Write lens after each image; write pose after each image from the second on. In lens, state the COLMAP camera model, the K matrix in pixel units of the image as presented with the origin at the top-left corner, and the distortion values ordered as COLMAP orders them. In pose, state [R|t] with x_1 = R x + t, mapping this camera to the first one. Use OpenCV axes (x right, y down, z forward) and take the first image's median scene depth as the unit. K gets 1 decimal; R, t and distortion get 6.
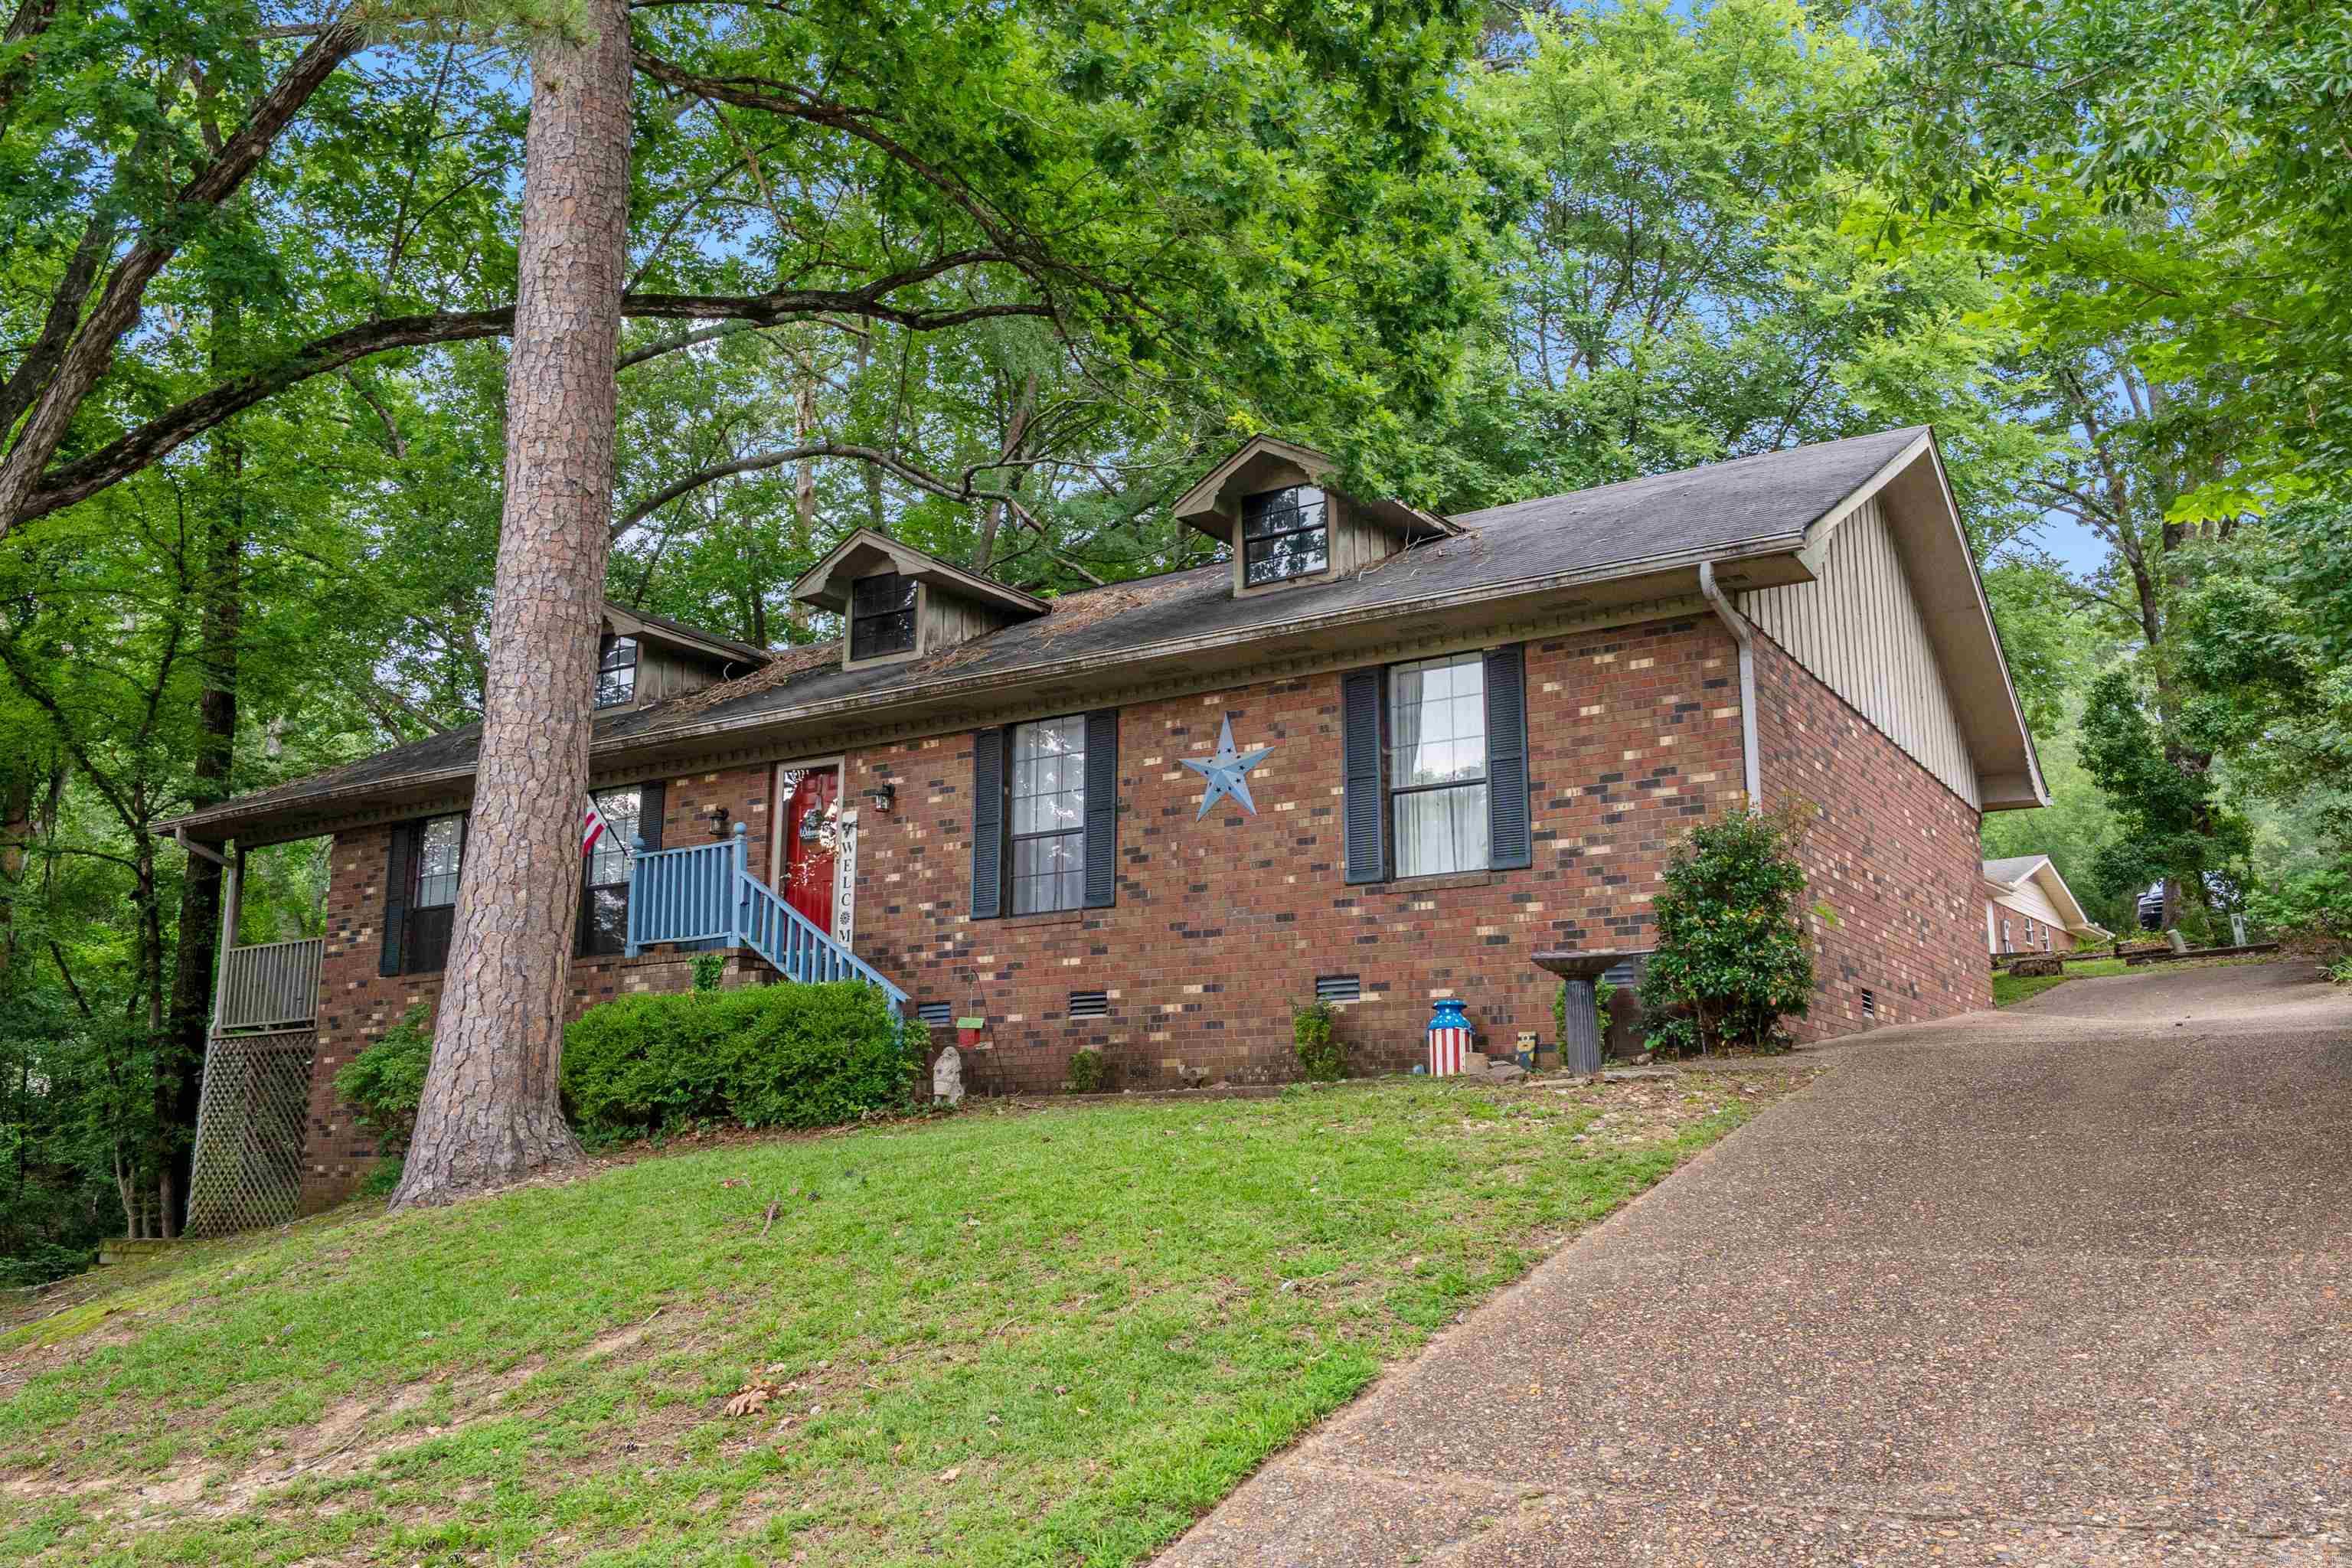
lens RADIAL K [[1925.0, 0, 1163.0], [0, 1925.0, 790.7], [0, 0, 1]] dist [0.011159, -0.008961]
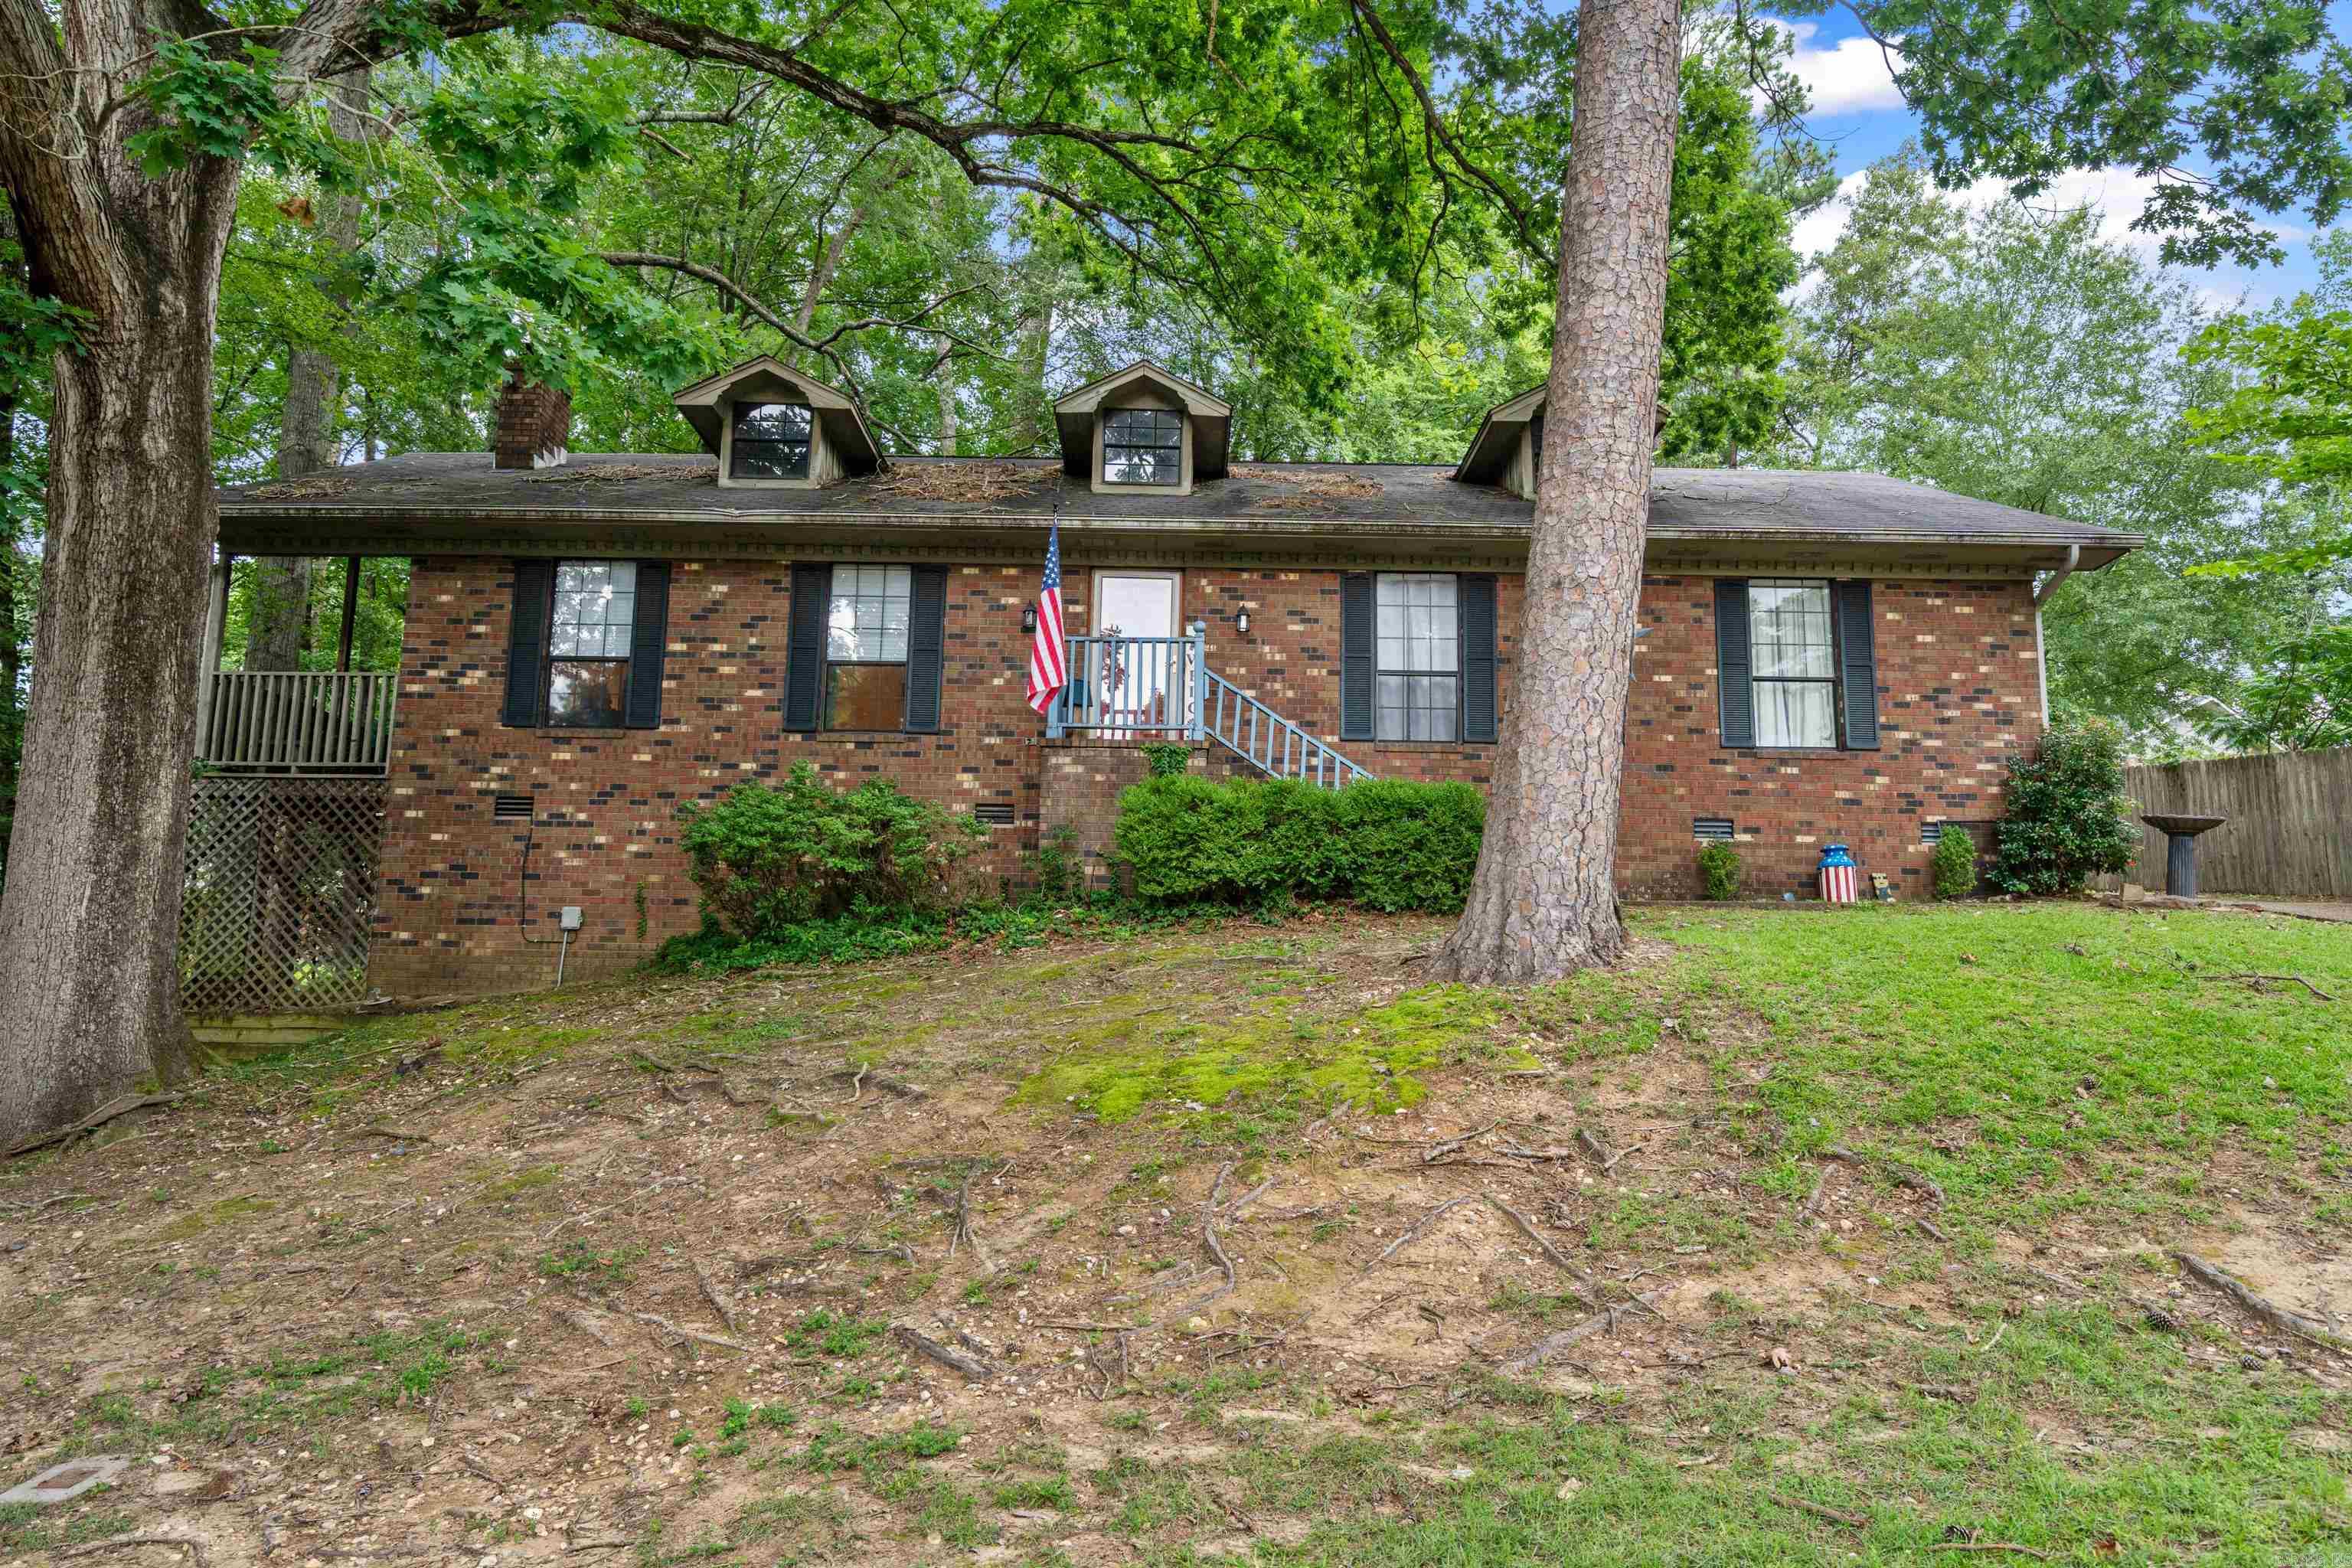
lens RADIAL K [[1511.4, 0, 1173.8], [0, 1511.4, 787.0], [0, 0, 1]] dist [0.010088, 0.003066]
pose [[0.849637, 0.099525, 0.517891, -0.693609], [-0.127723, 0.991628, 0.018975, 0.098431], [-0.511667, -0.082269, 0.855236, 0.330156]]
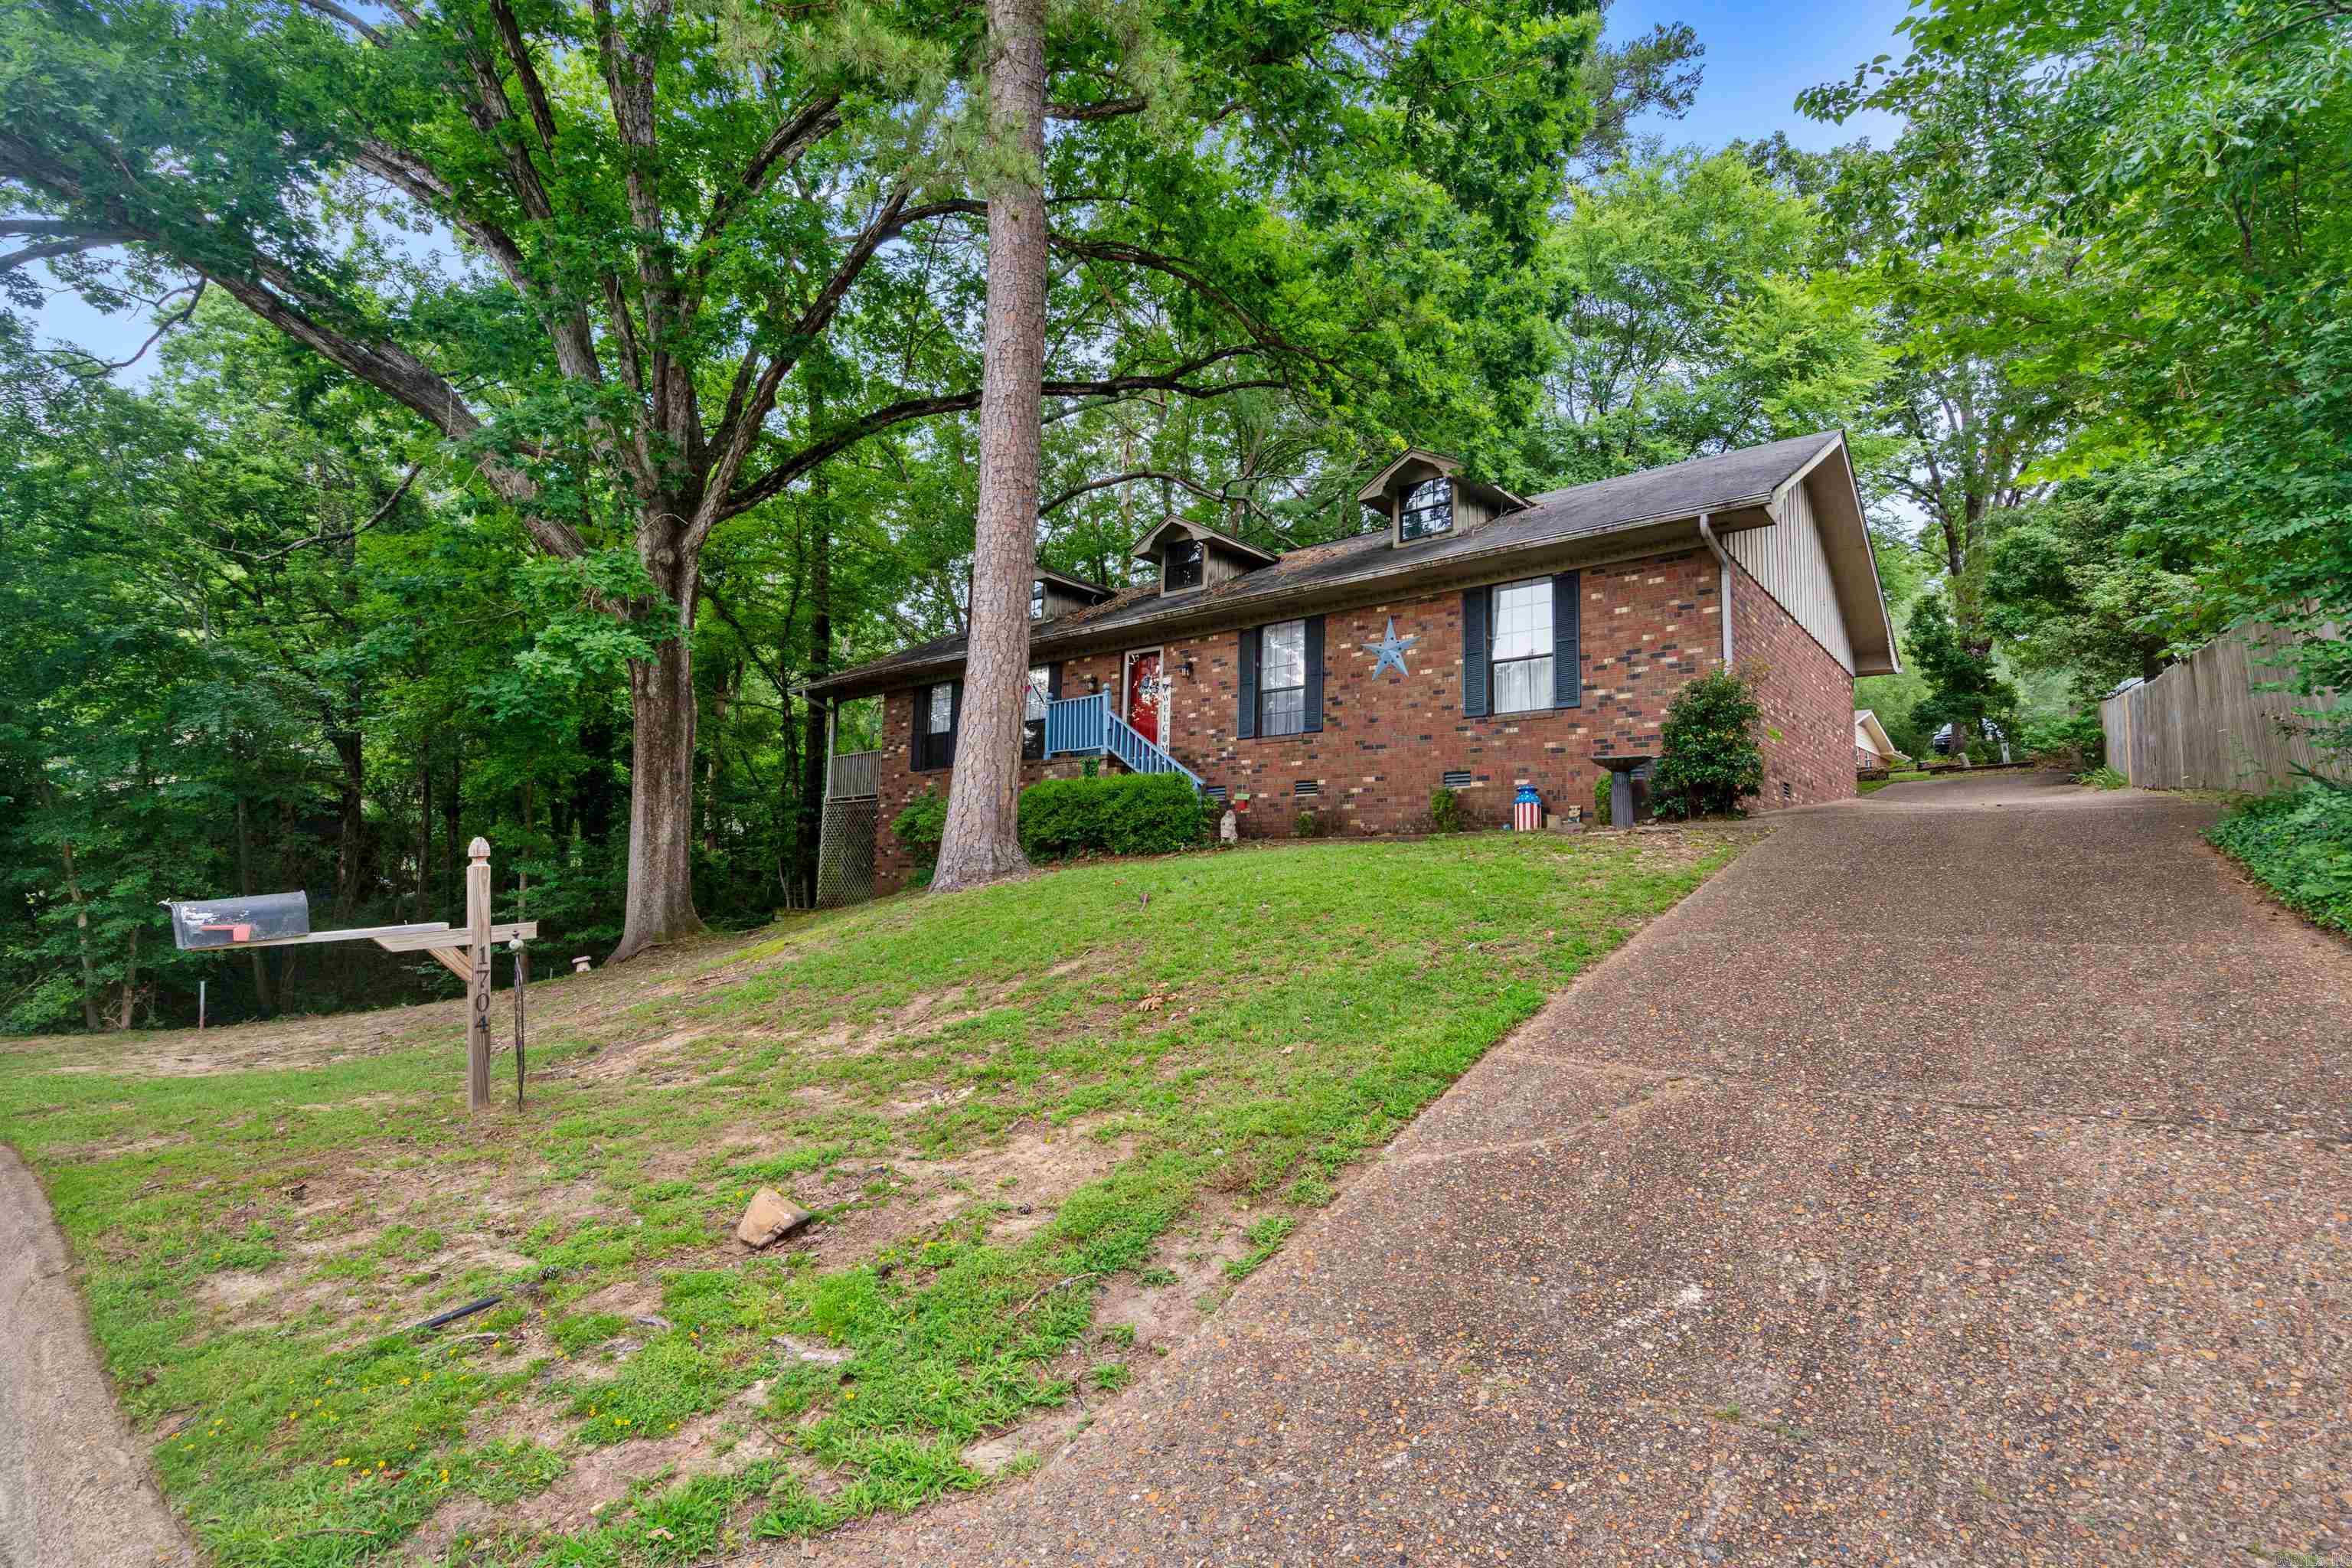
lens RADIAL K [[1079.1, 0, 1174.9], [0, 1079.1, 786.6], [0, 0, 1]] dist [-0.005302, 0.002711]
pose [[0.990629, 0.008726, -0.136298, -0.024745], [0.005213, 0.994814, 0.101575, 0.011238], [0.136477, -0.101334, 0.985447, 0.031224]]
